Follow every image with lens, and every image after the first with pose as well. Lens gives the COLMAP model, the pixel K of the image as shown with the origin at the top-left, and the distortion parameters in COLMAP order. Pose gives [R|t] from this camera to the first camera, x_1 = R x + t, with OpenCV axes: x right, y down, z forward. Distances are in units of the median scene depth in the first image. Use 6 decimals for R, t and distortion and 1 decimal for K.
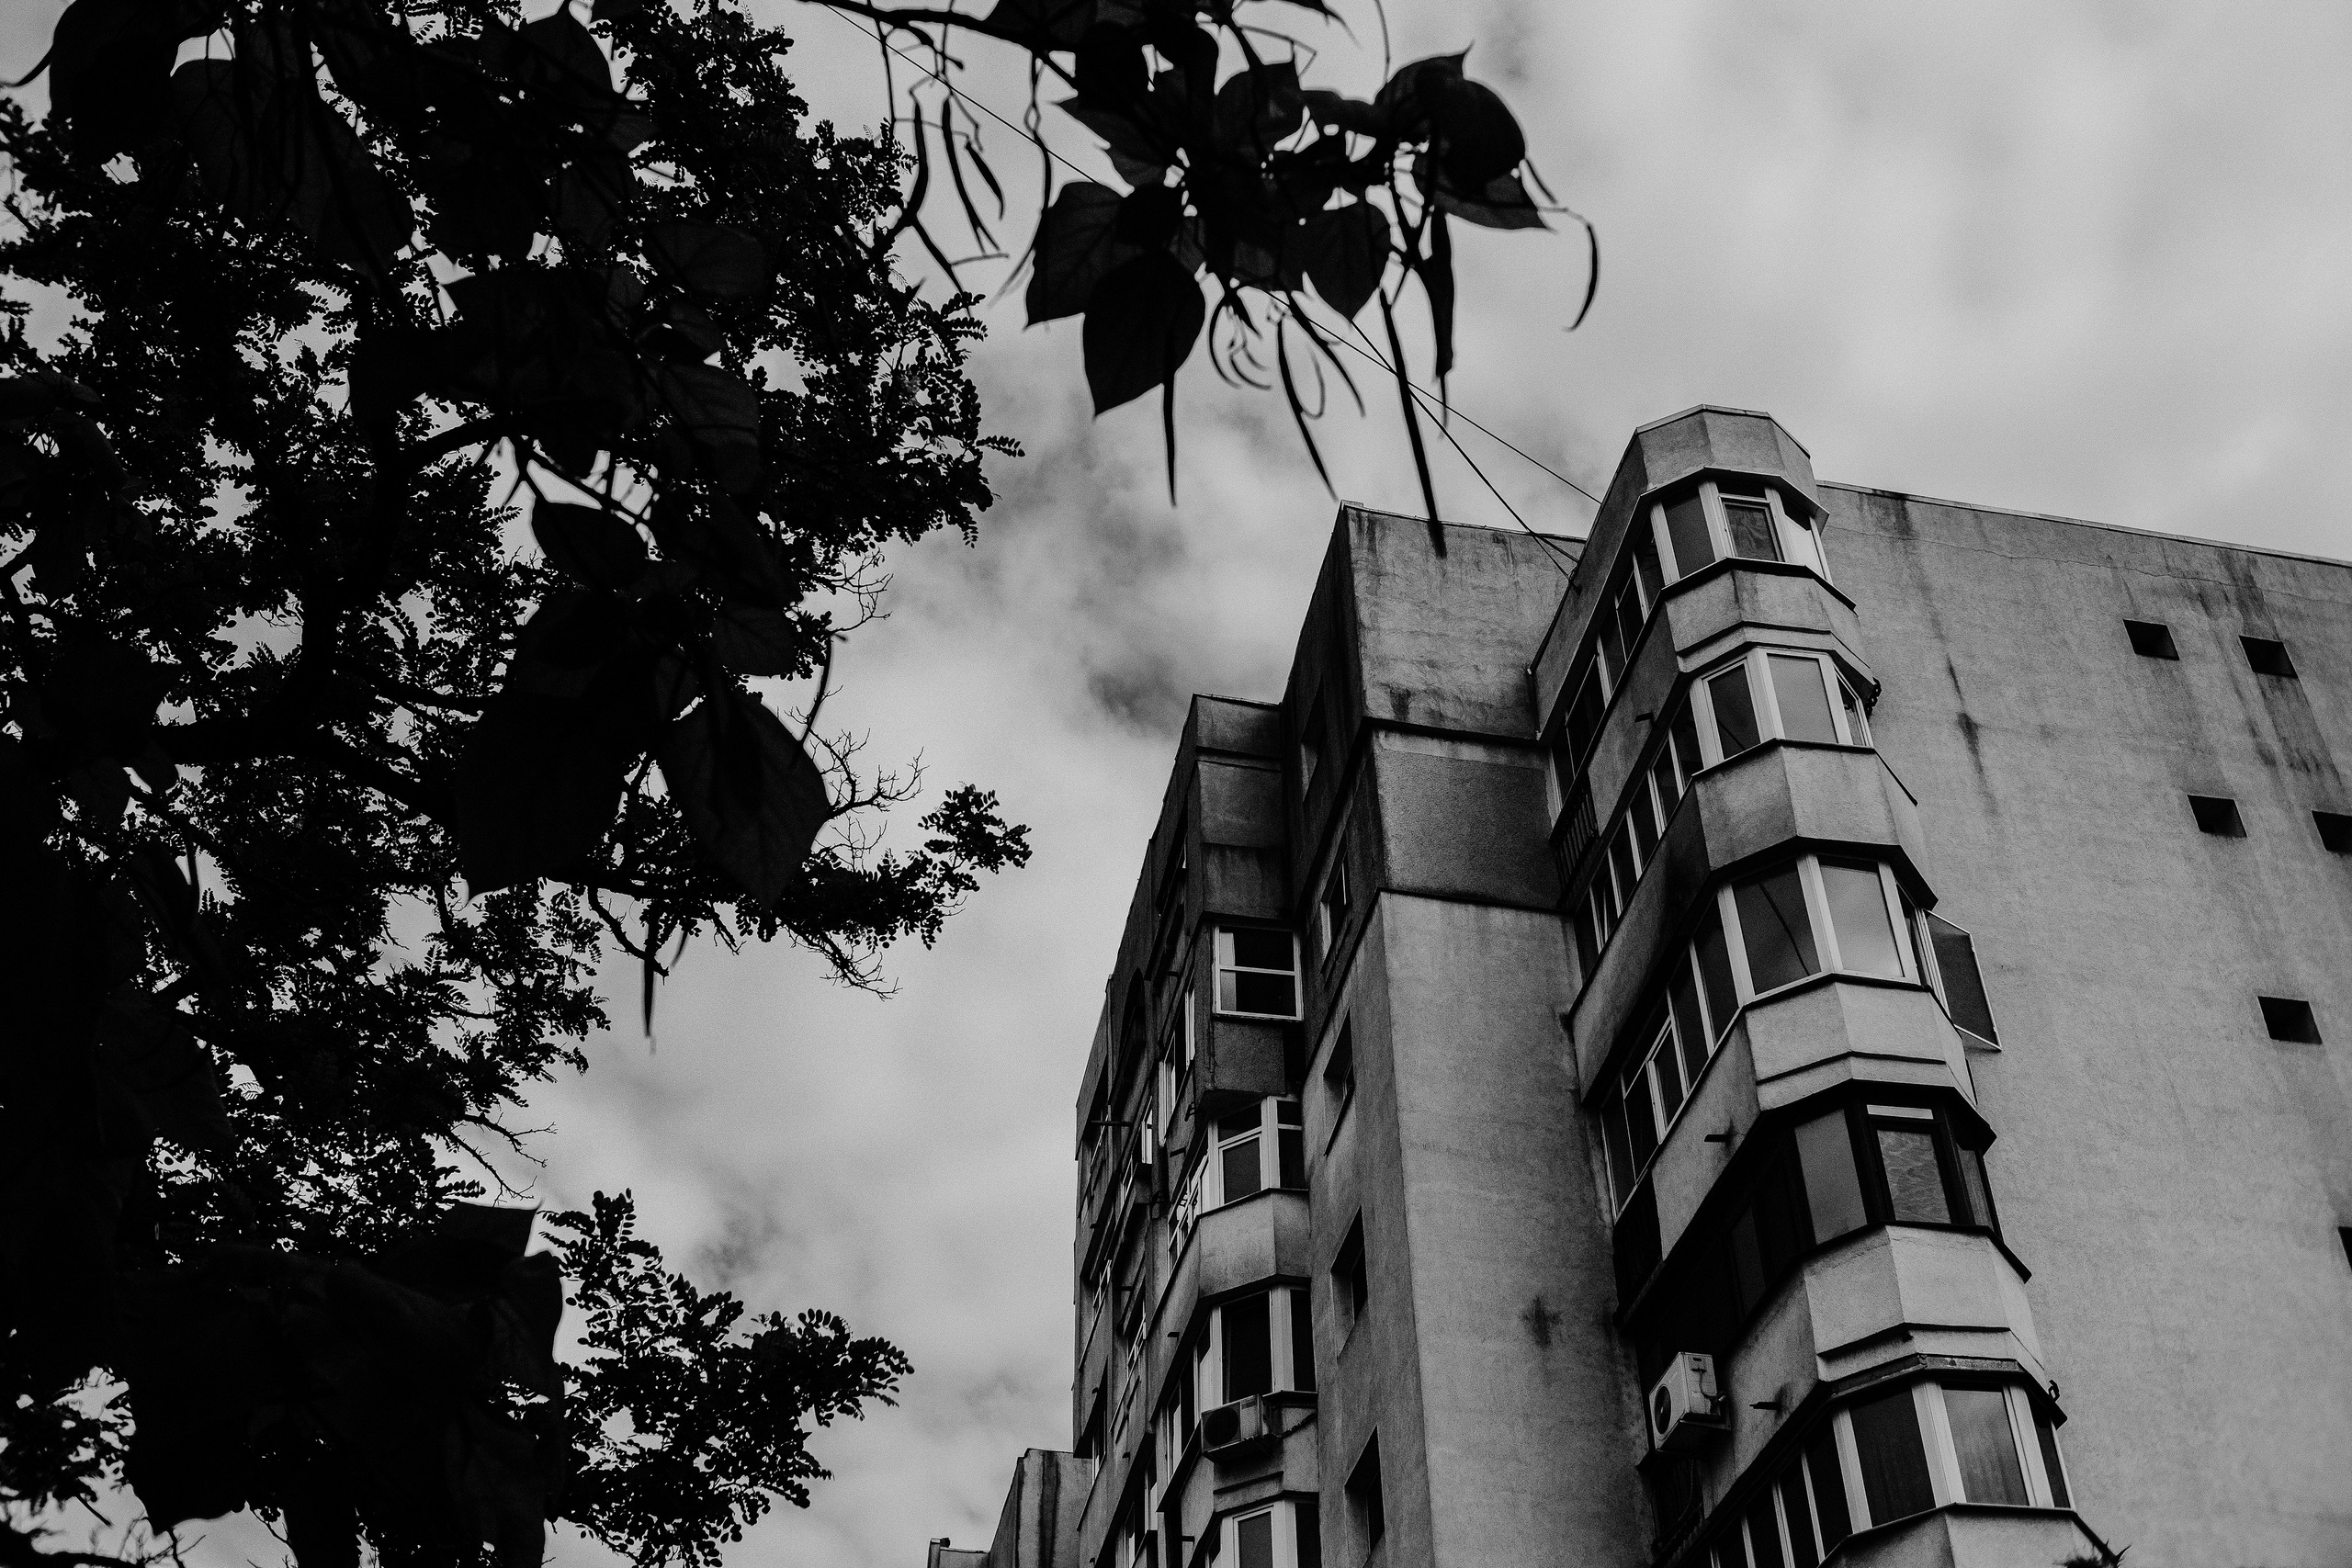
lens RADIAL K [[2571.0, 0, 1176.0], [0, 2571.0, 784.0], [0, 0, 1]] dist [-0.111469, 0.140648]
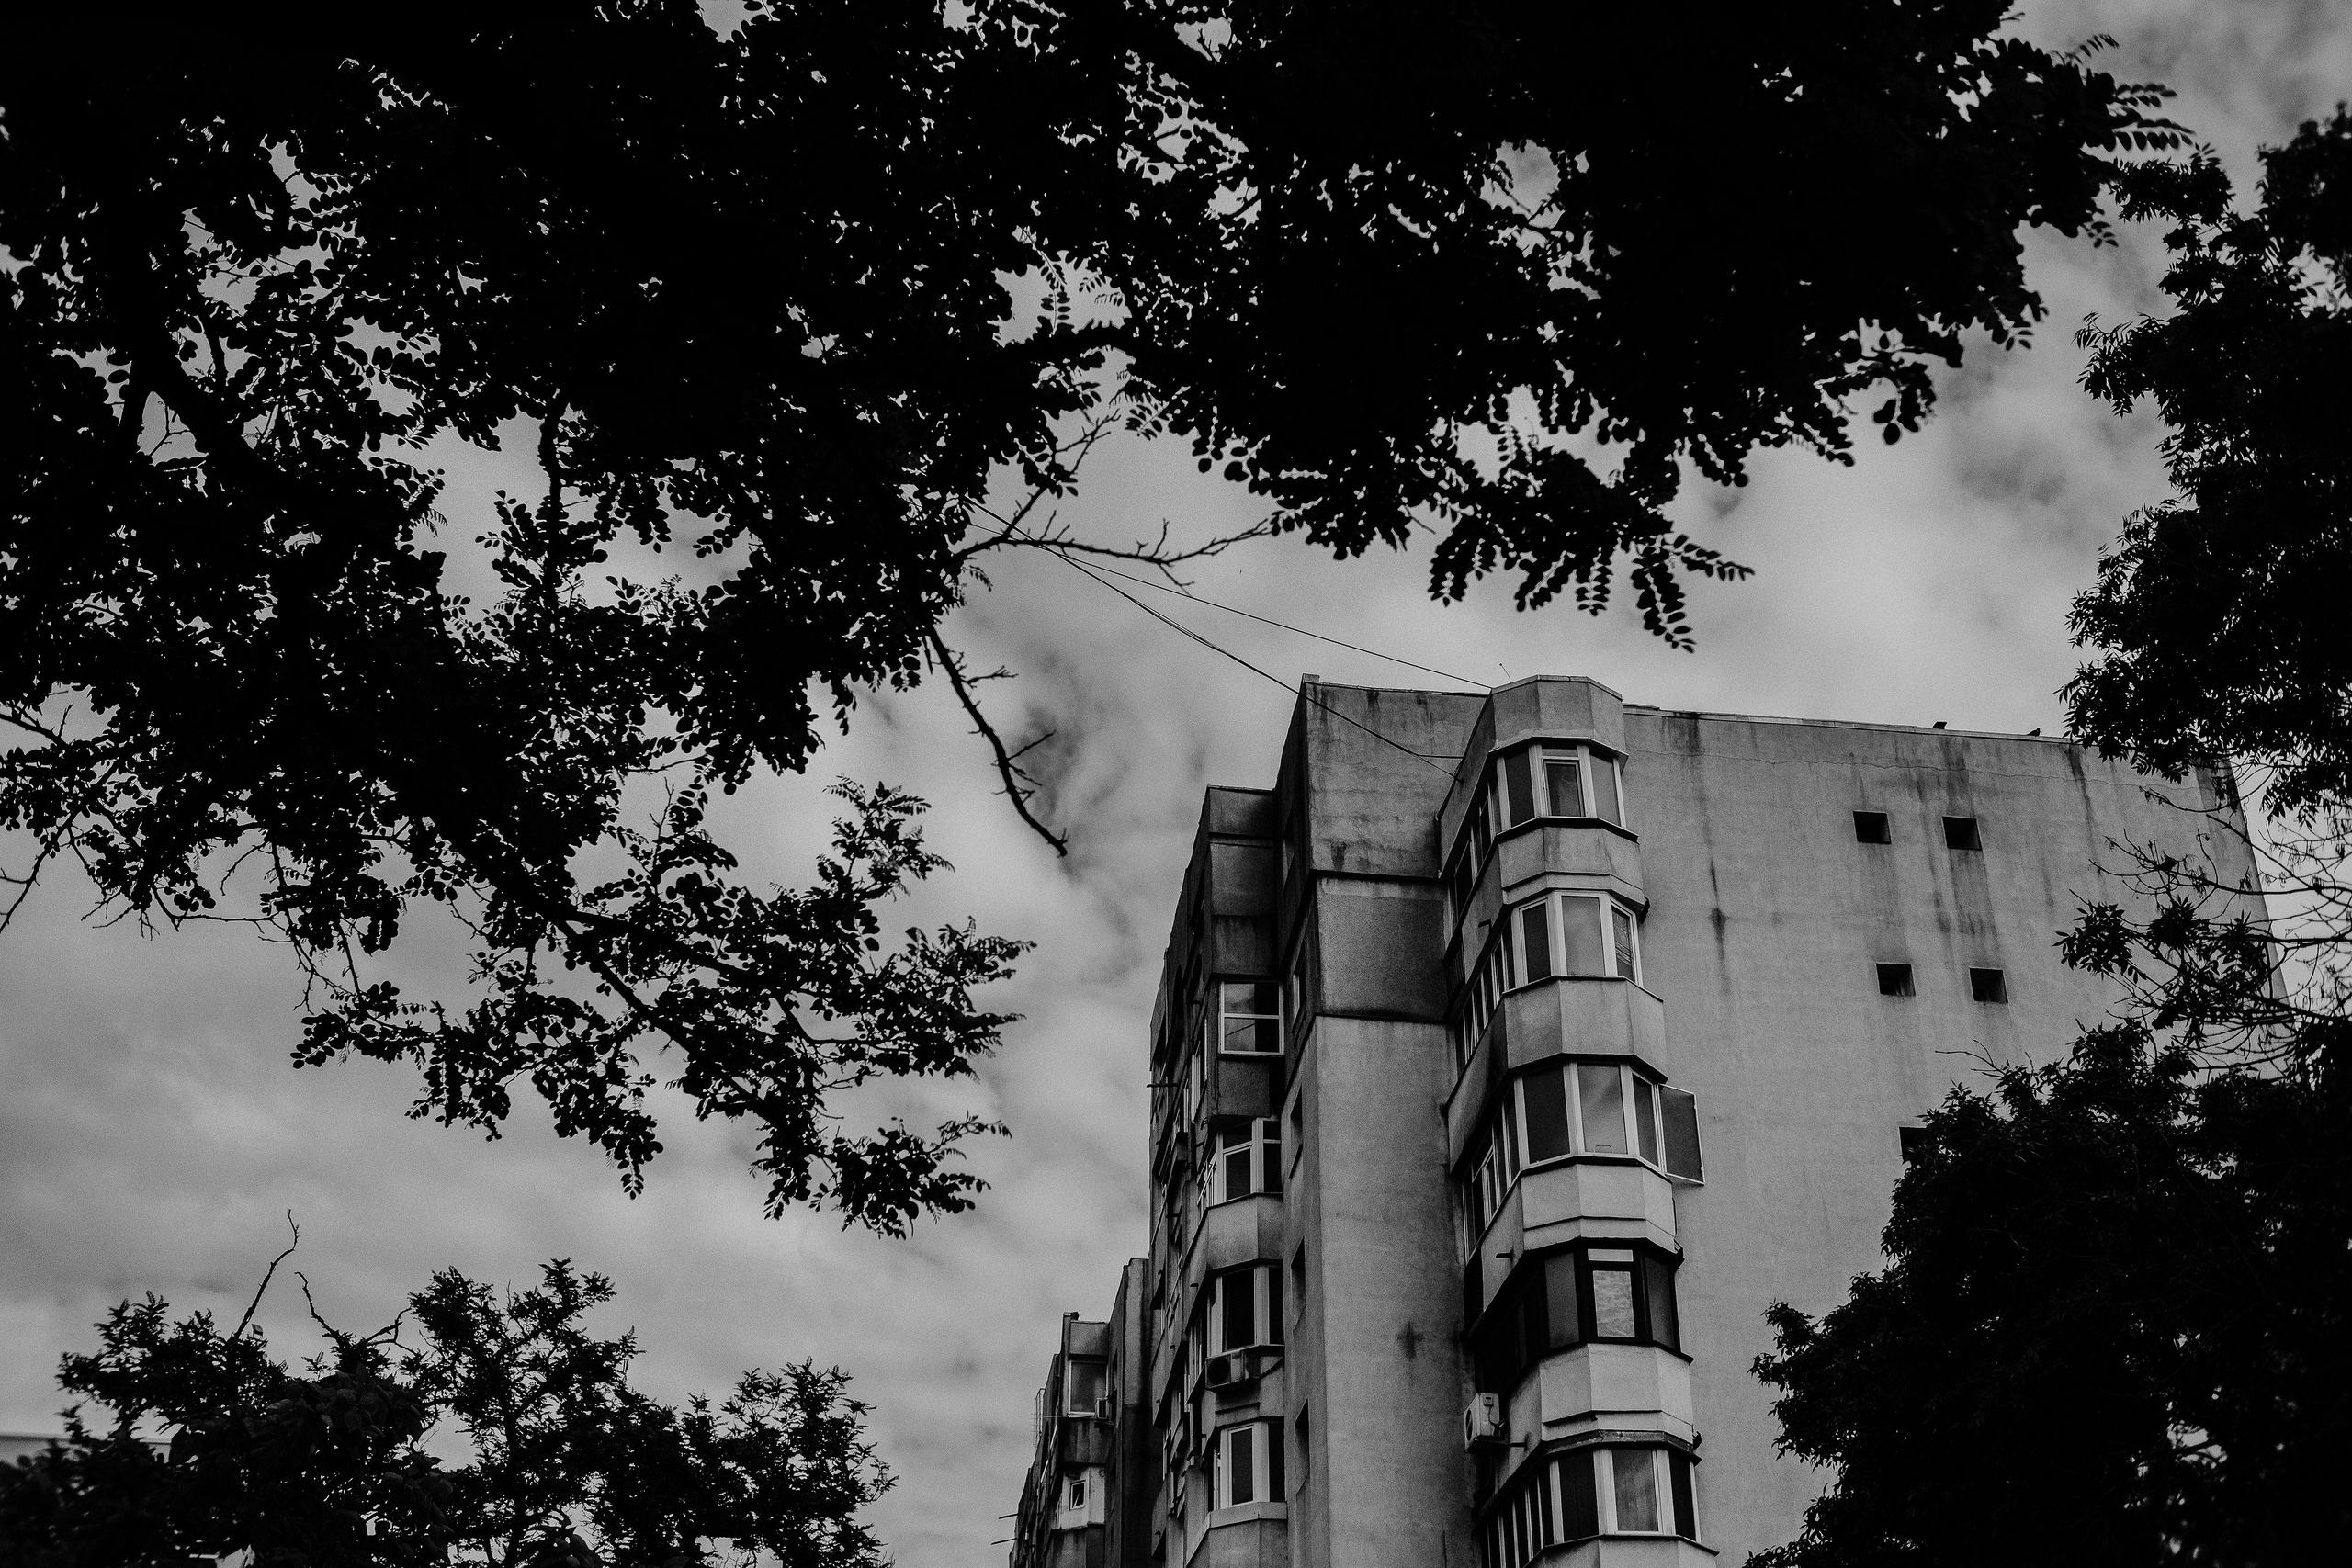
lens RADIAL K [[2571.0, 0, 1176.0], [0, 2571.0, 784.0], [0, 0, 1]] dist [-0.111469, 0.140648]
pose [[0.996815, -0.026778, -0.075116, 0.116491], [0.040074, 0.982572, 0.181511, -0.358287], [0.068947, -0.183943, 0.980516, -0.392173]]
